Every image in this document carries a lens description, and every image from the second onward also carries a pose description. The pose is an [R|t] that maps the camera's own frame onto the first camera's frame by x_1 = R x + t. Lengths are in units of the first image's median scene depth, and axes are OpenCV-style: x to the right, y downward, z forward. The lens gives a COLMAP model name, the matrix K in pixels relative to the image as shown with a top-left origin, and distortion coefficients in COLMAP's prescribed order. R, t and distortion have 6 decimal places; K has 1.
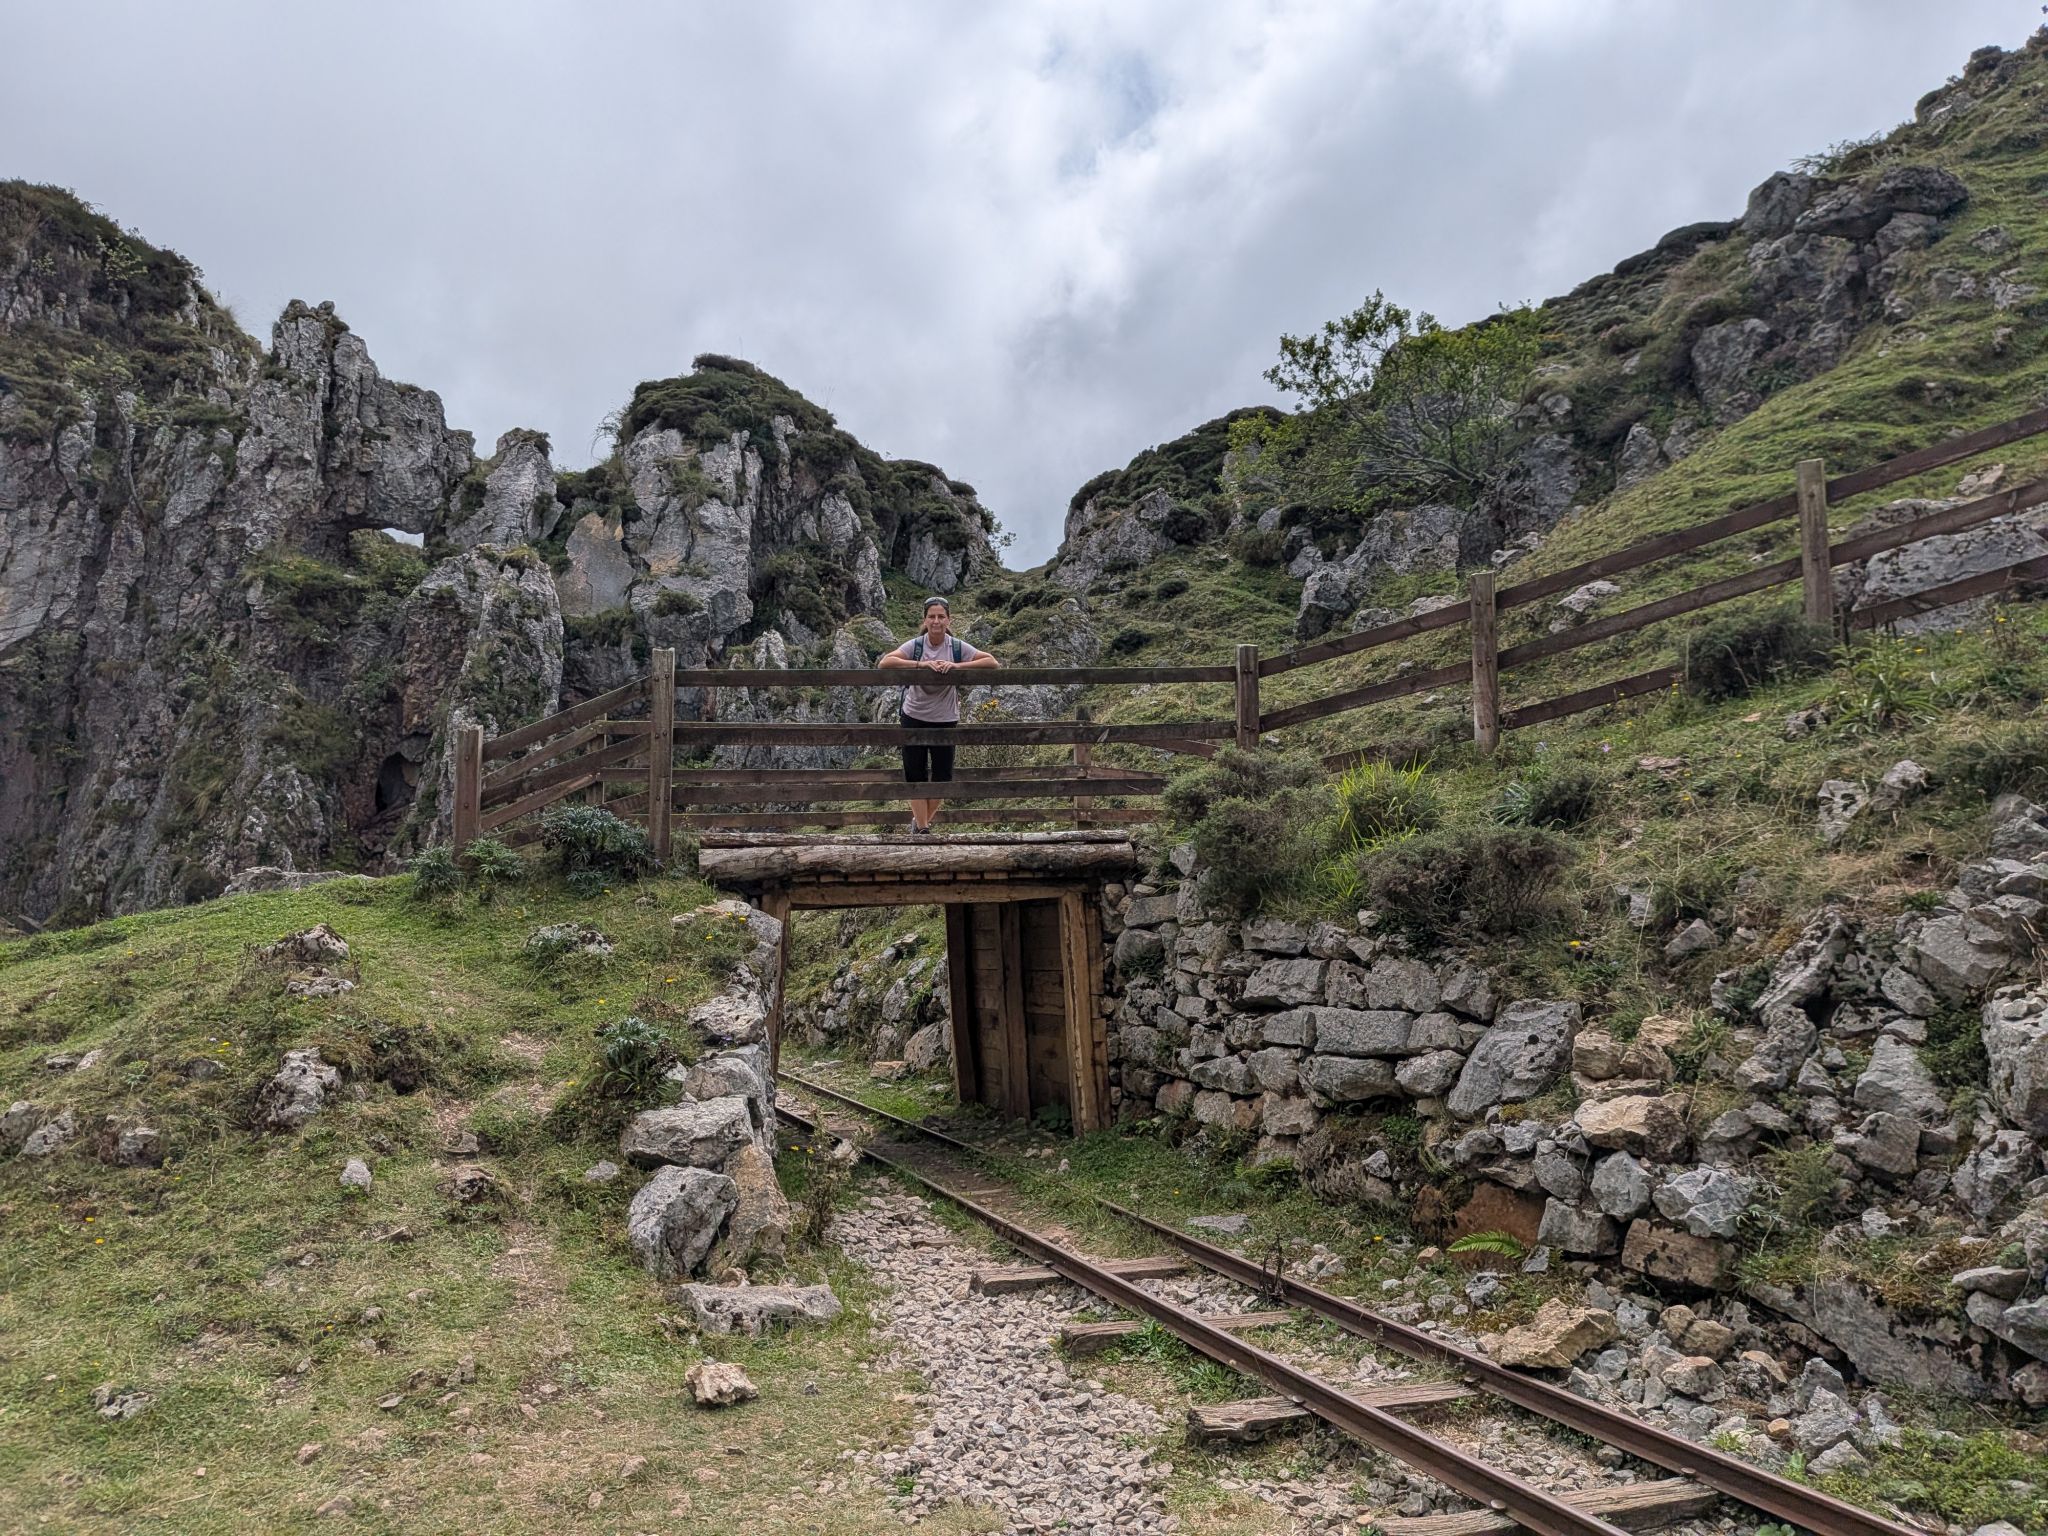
lens RADIAL K [[1450.7, 0, 1024.0], [0, 1450.7, 768.0], [0, 0, 1]] dist [0.031575, -0.068177]
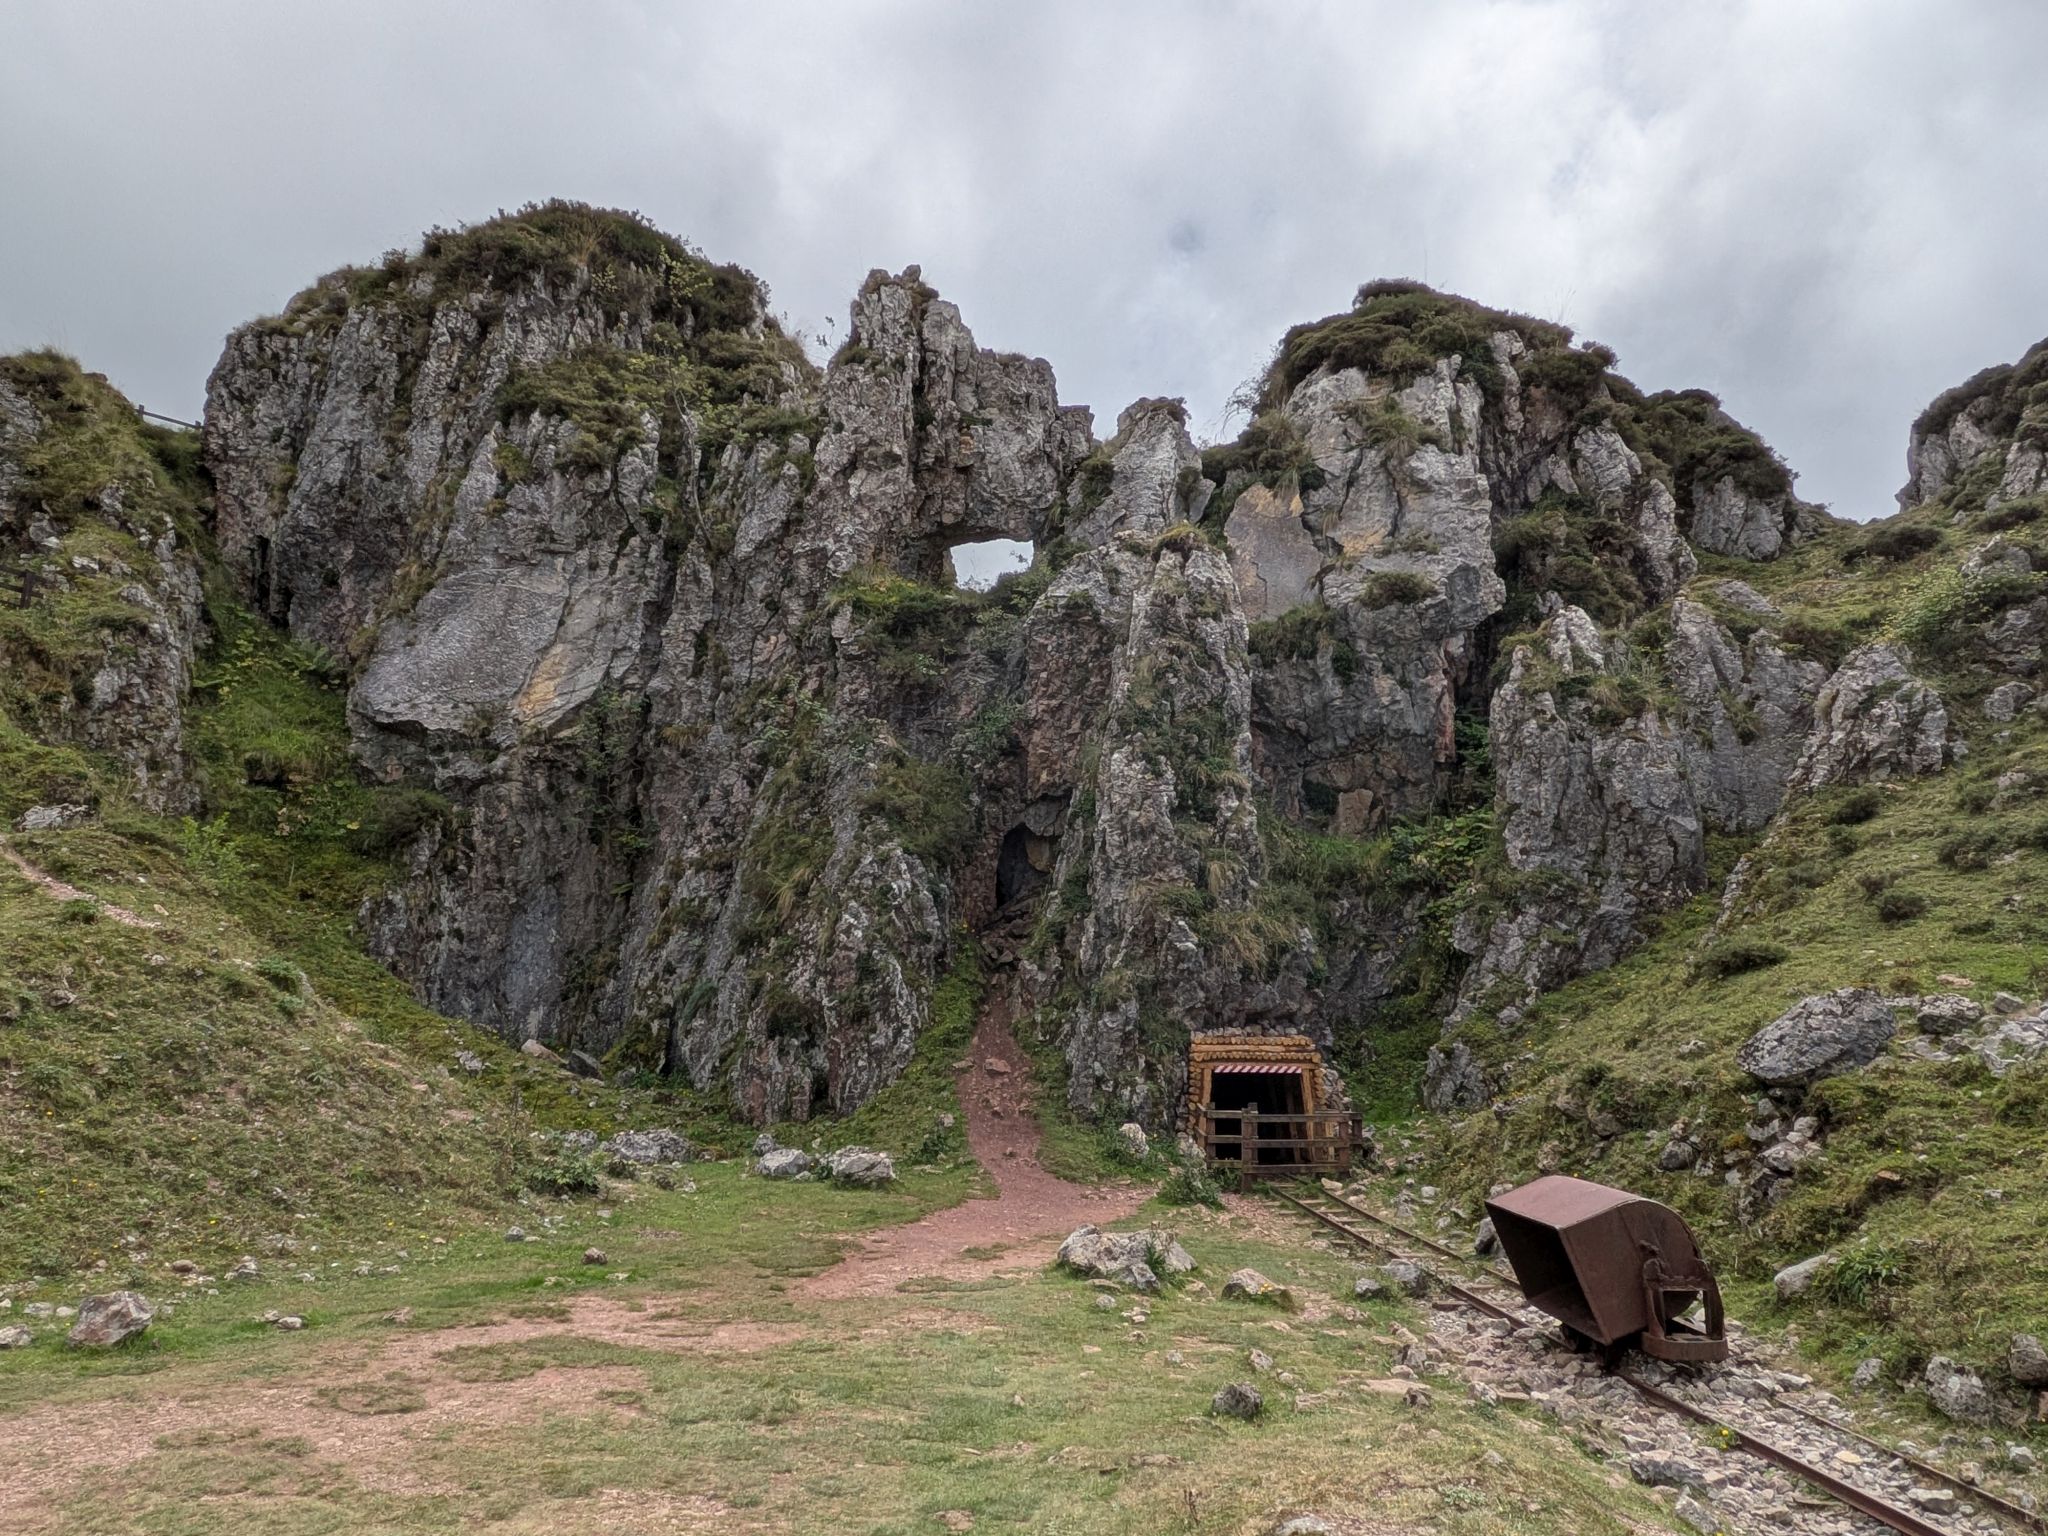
lens RADIAL K [[1193.9, 0, 1024.0], [0, 1193.9, 768.0], [0, 0, 1]] dist [-0.001635, -0.000792]
pose [[0.954319, -0.059044, -0.292899, -0.250065], [0.034032, 0.995381, -0.089773, 0.015405], [0.296846, 0.075704, 0.951920, 0.424024]]
